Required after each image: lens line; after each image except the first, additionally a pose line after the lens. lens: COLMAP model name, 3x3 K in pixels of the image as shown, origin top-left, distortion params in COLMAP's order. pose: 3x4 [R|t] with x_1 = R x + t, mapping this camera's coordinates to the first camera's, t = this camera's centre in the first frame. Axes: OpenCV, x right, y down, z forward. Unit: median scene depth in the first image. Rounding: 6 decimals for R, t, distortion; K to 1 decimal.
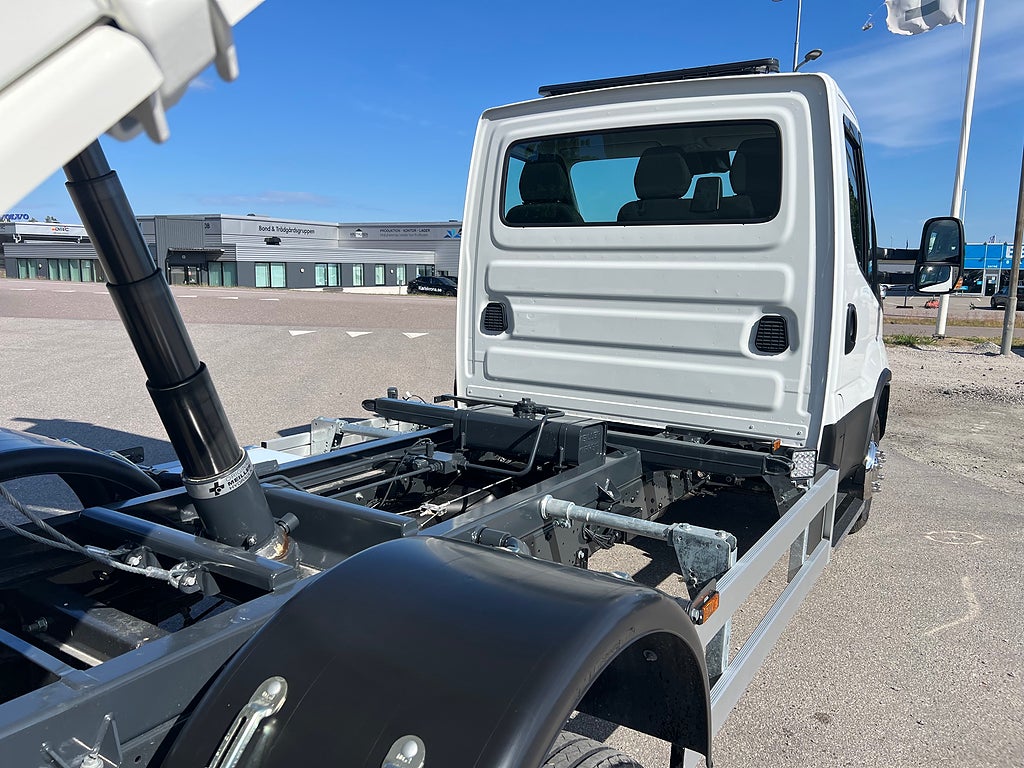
lens RADIAL K [[778.7, 0, 515.7], [0, 778.7, 373.9], [0, 0, 1]] dist [0.045044, -0.046808]
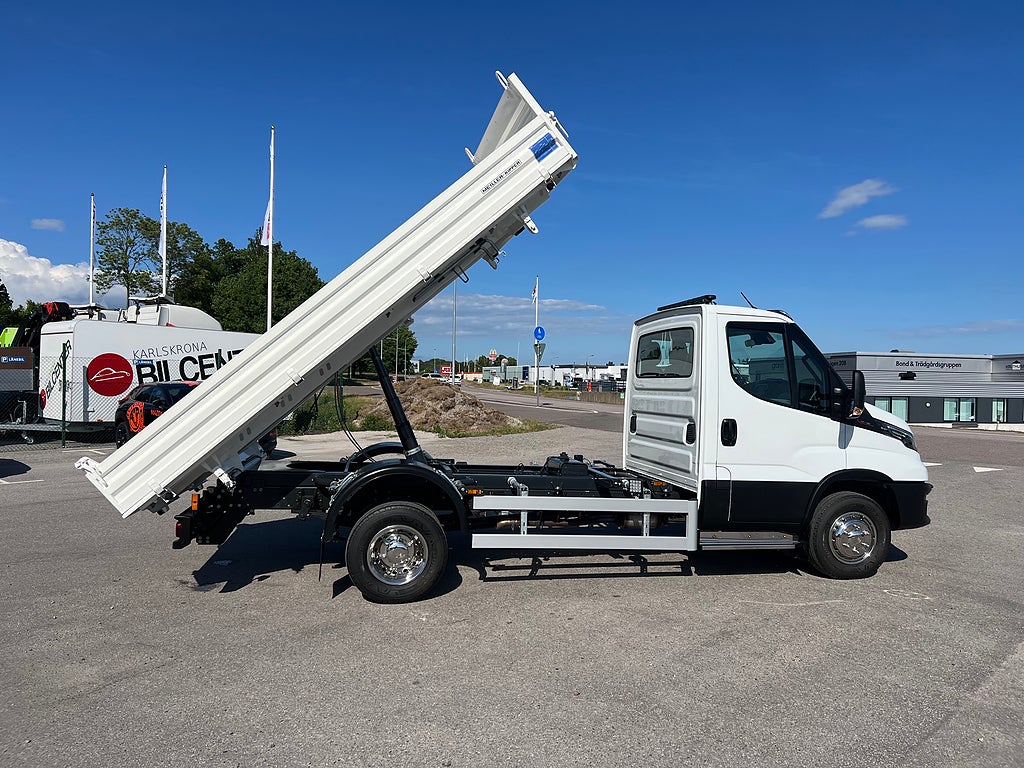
lens RADIAL K [[778.7, 0, 518.8], [0, 778.7, 377.6], [0, 0, 1]] dist [0.045044, -0.046808]
pose [[0.679152, -0.016250, -0.733818, 0.093529], [-0.105277, 0.987261, -0.119297, 0.005725], [0.726409, 0.158275, 0.668790, -0.040273]]
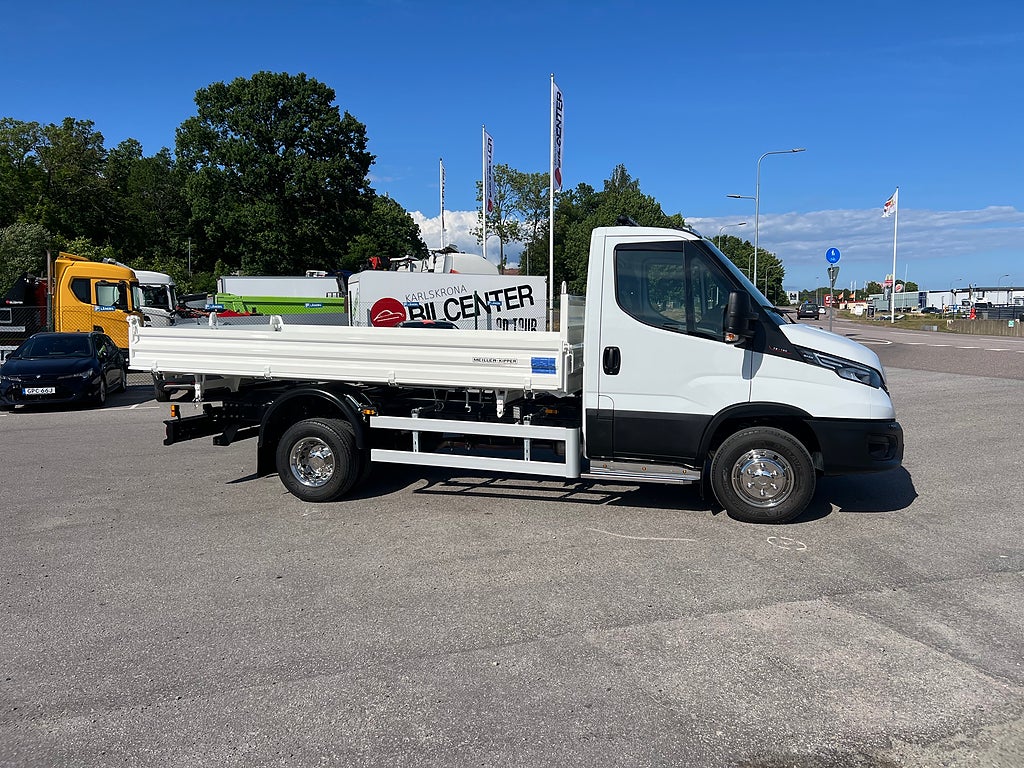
lens RADIAL K [[778.7, 0, 515.4], [0, 778.7, 380.4], [0, 0, 1]] dist [0.045044, -0.046808]
pose [[0.254672, 0.053547, -0.965544, 0.135285], [-0.119721, 0.992530, 0.023466, -0.001771], [0.959588, 0.109620, 0.259180, 0.021608]]
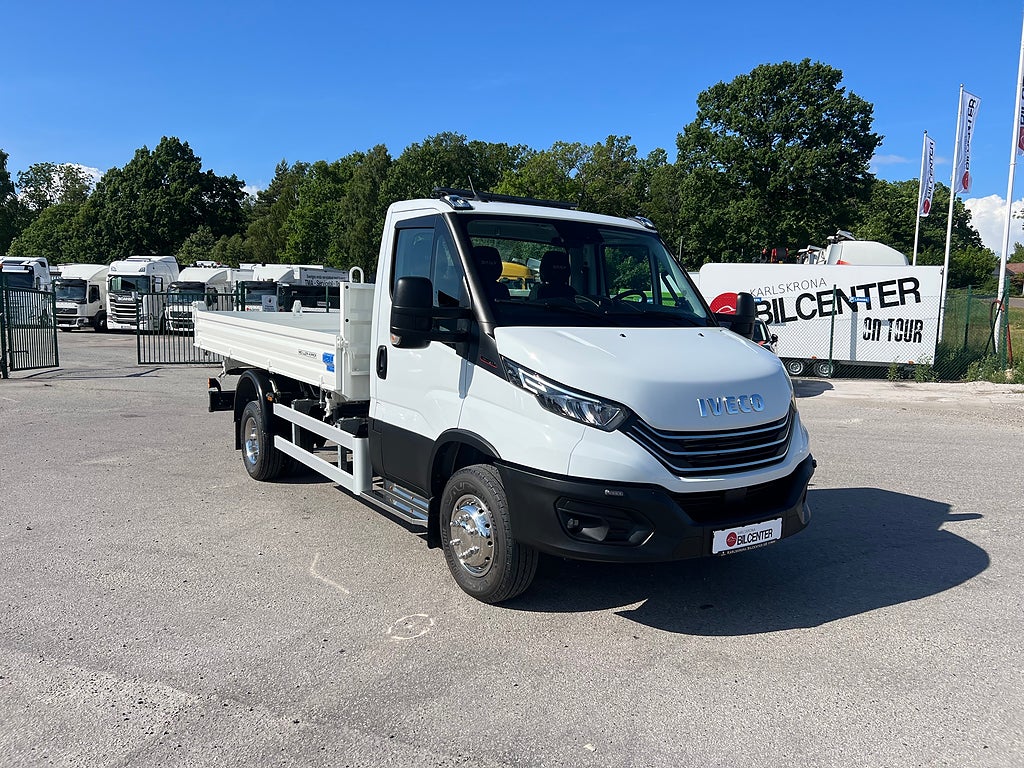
lens RADIAL K [[778.7, 0, 492.2], [0, 778.7, 364.1], [0, 0, 1]] dist [0.045044, -0.046808]
pose [[-0.411786, 0.032338, -0.910707, 0.109313], [-0.153826, 0.982563, 0.104443, -0.015474], [0.898204, 0.183098, -0.399631, 0.115007]]
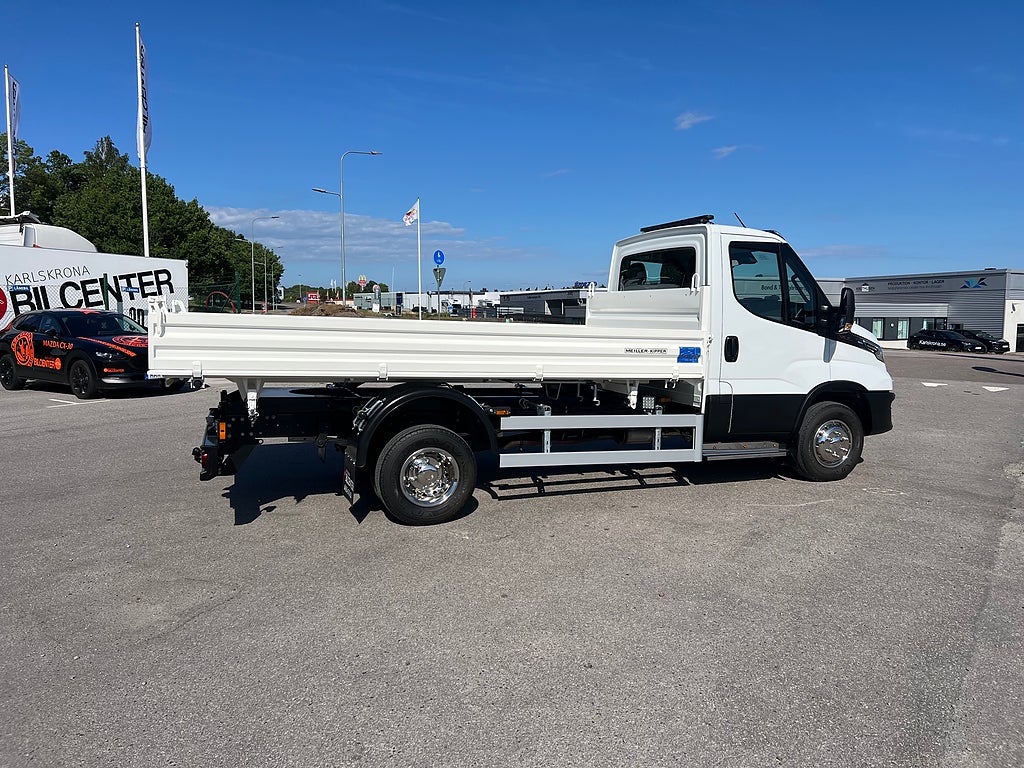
lens RADIAL K [[778.7, 0, 520.3], [0, 778.7, 386.2], [0, 0, 1]] dist [0.045044, -0.046808]
pose [[0.791852, 0.040836, -0.609347, 0.077085], [-0.074409, 0.996780, -0.029895, 0.008558], [0.606164, 0.069013, 0.792340, -0.054820]]
